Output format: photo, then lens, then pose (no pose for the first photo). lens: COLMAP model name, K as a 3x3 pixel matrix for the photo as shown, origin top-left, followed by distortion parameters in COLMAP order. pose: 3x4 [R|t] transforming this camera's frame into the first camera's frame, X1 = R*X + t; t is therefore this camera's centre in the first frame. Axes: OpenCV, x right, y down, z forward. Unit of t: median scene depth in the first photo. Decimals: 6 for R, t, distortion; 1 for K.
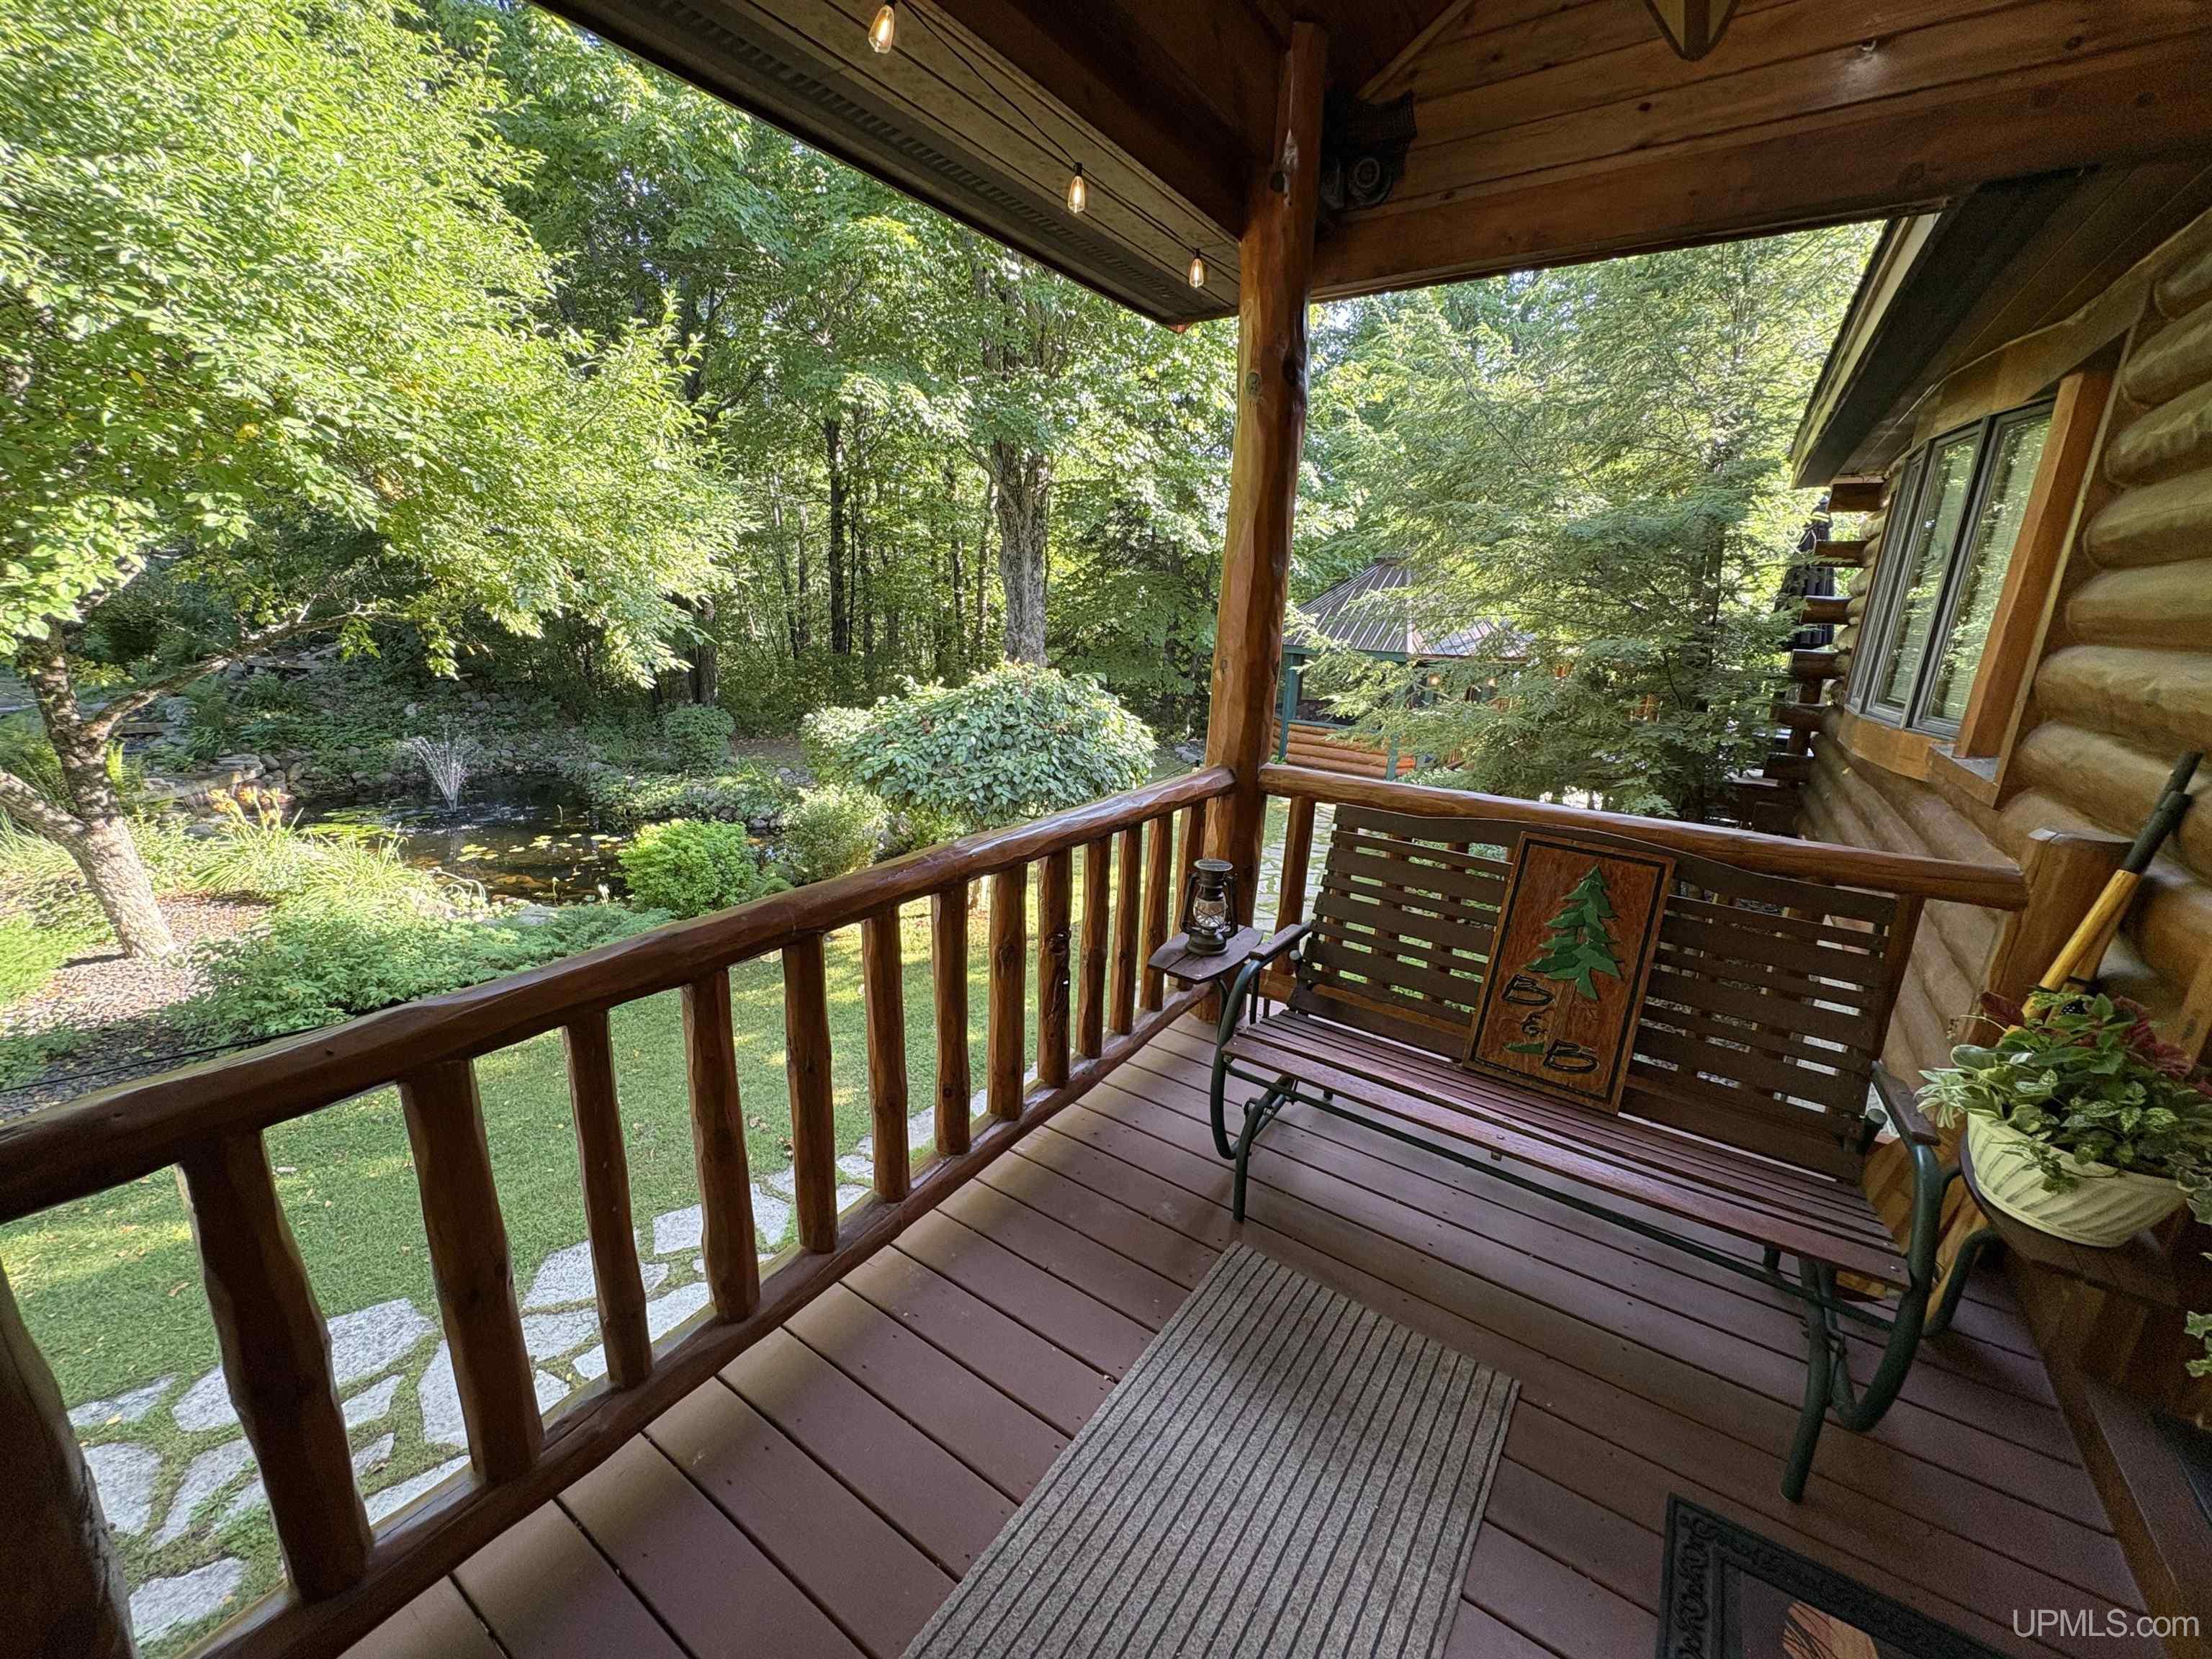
lens RADIAL K [[887.8, 0, 1106.6], [0, 887.8, 834.4], [0, 0, 1]] dist [0.000341, 0.000019]
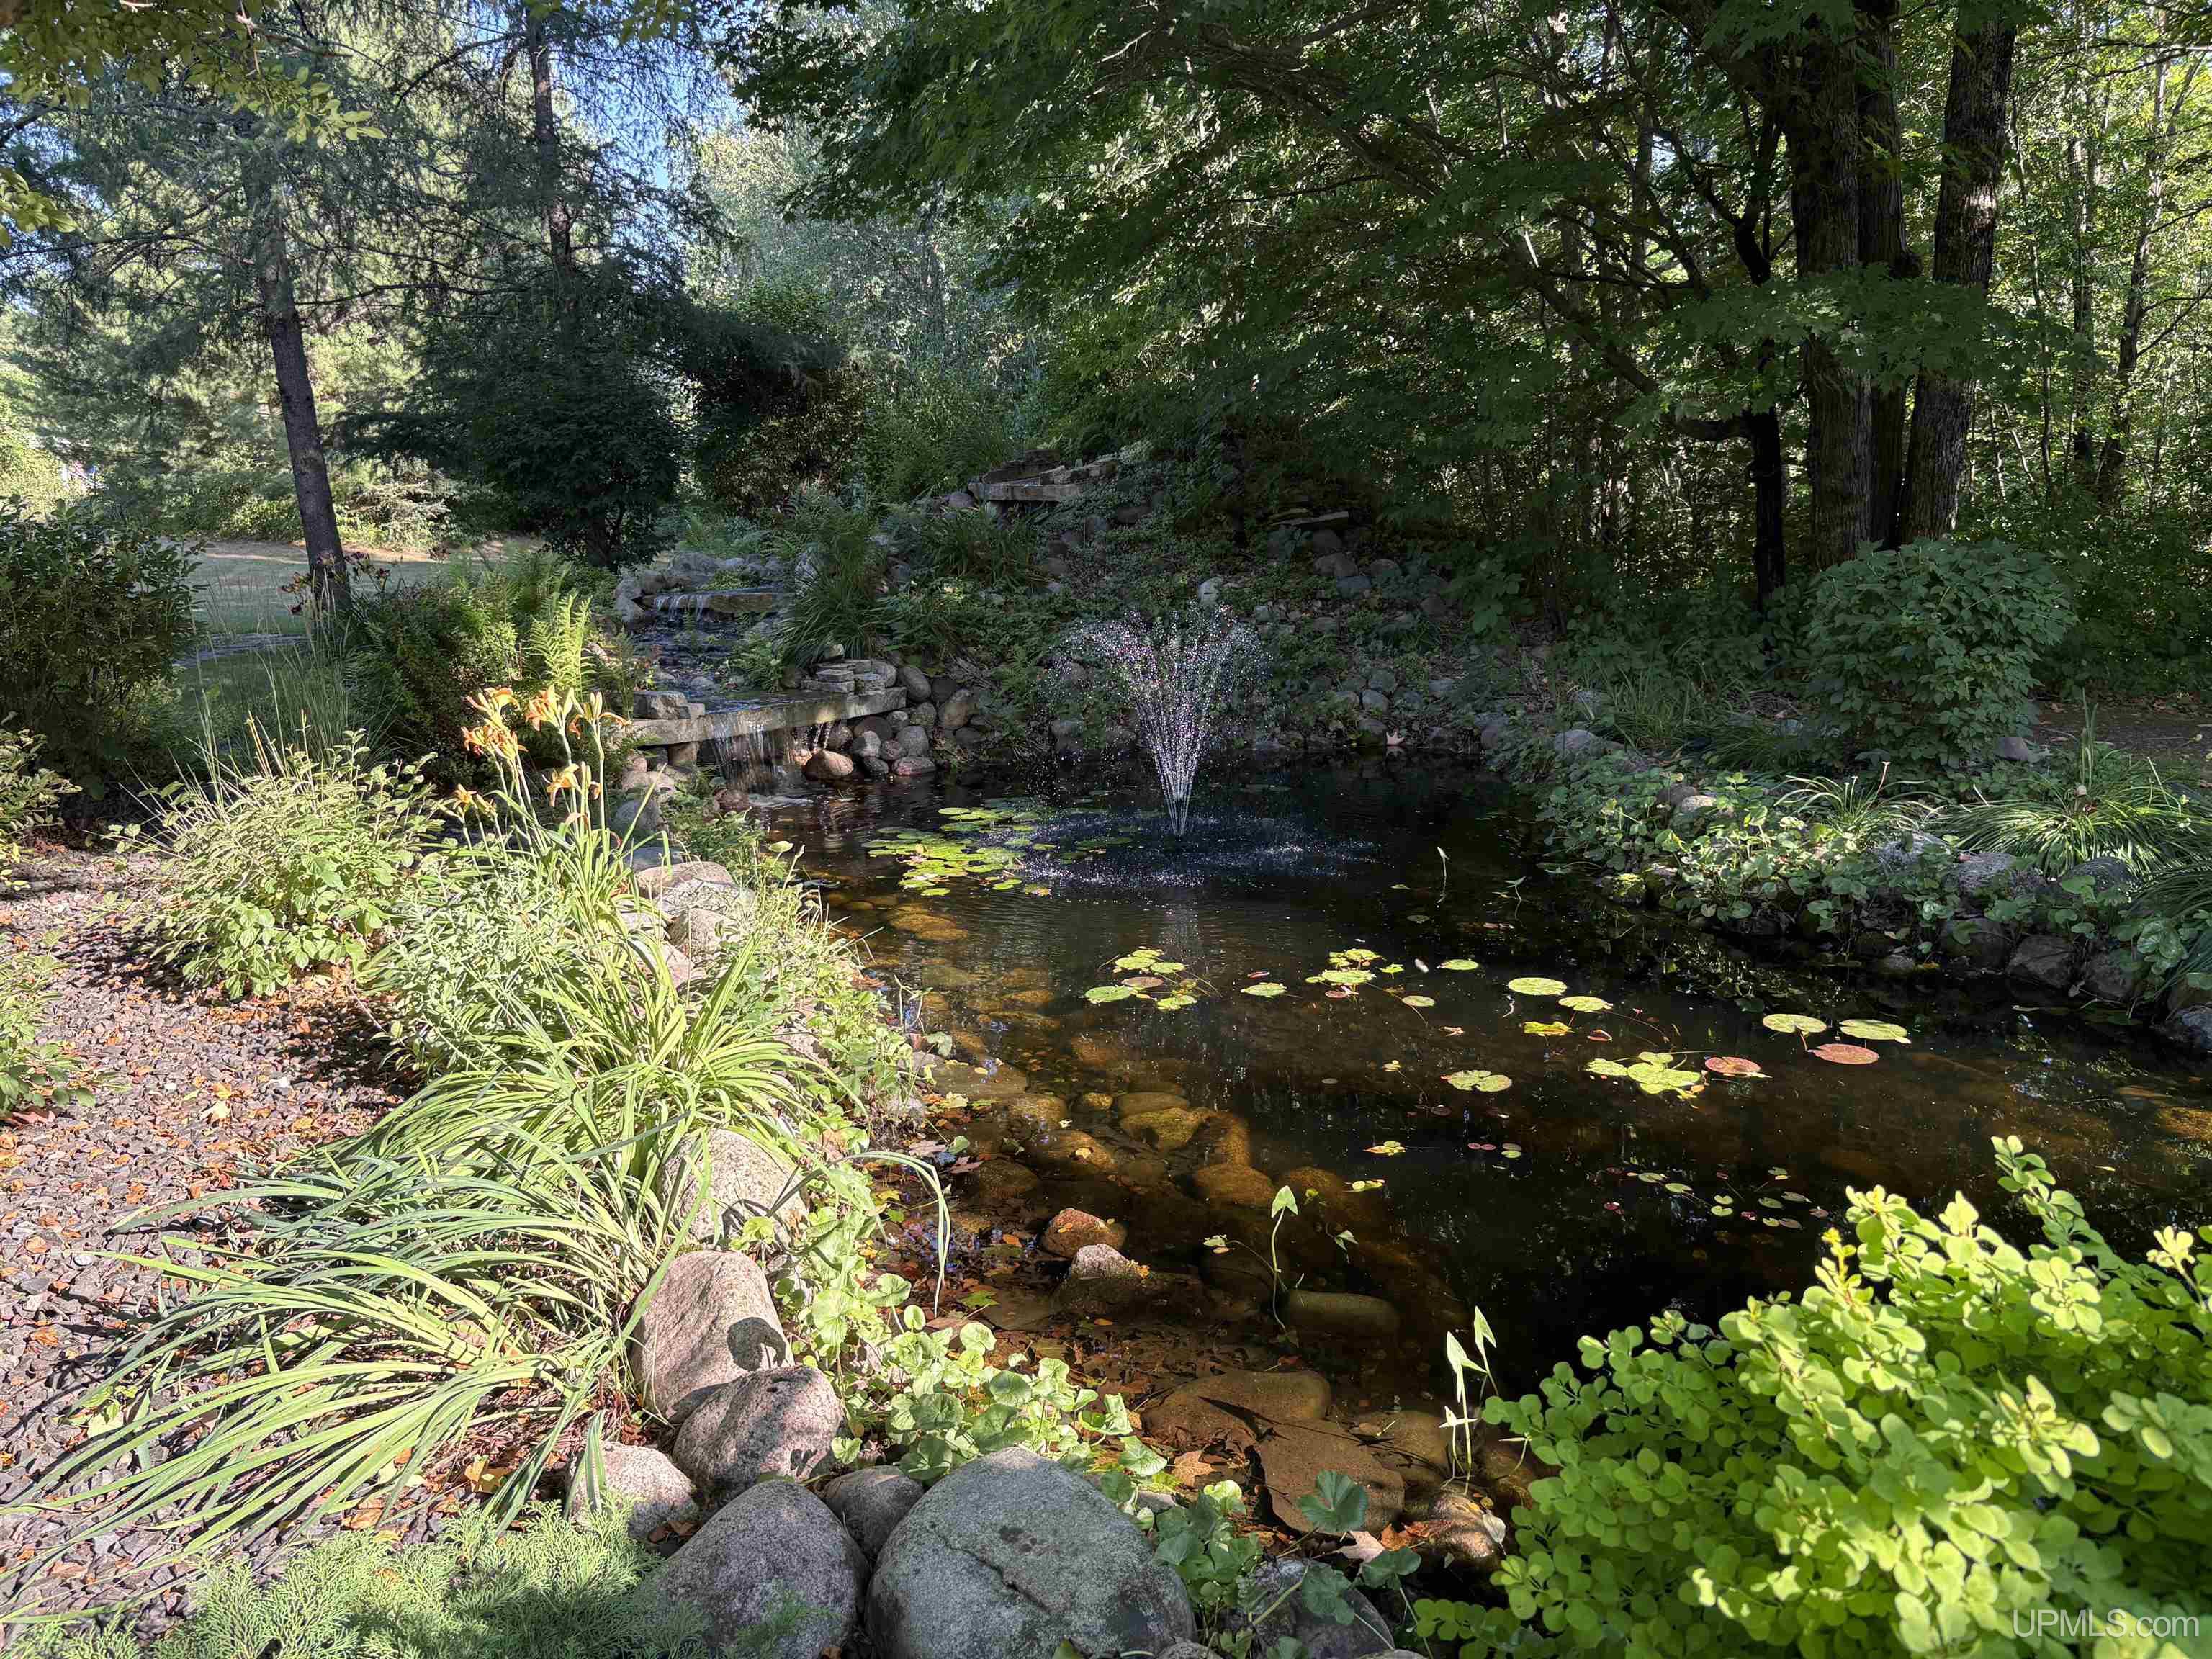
lens RADIAL K [[1680.5, 0, 1106.9], [0, 1680.5, 829.8], [0, 0, 1]] dist [0.000244, -0.000045]
pose [[0.686378, 0.095494, -0.720948, -0.264899], [-0.145430, 0.989341, -0.007412, -0.016685], [0.712556, 0.109935, 0.692949, 0.486765]]
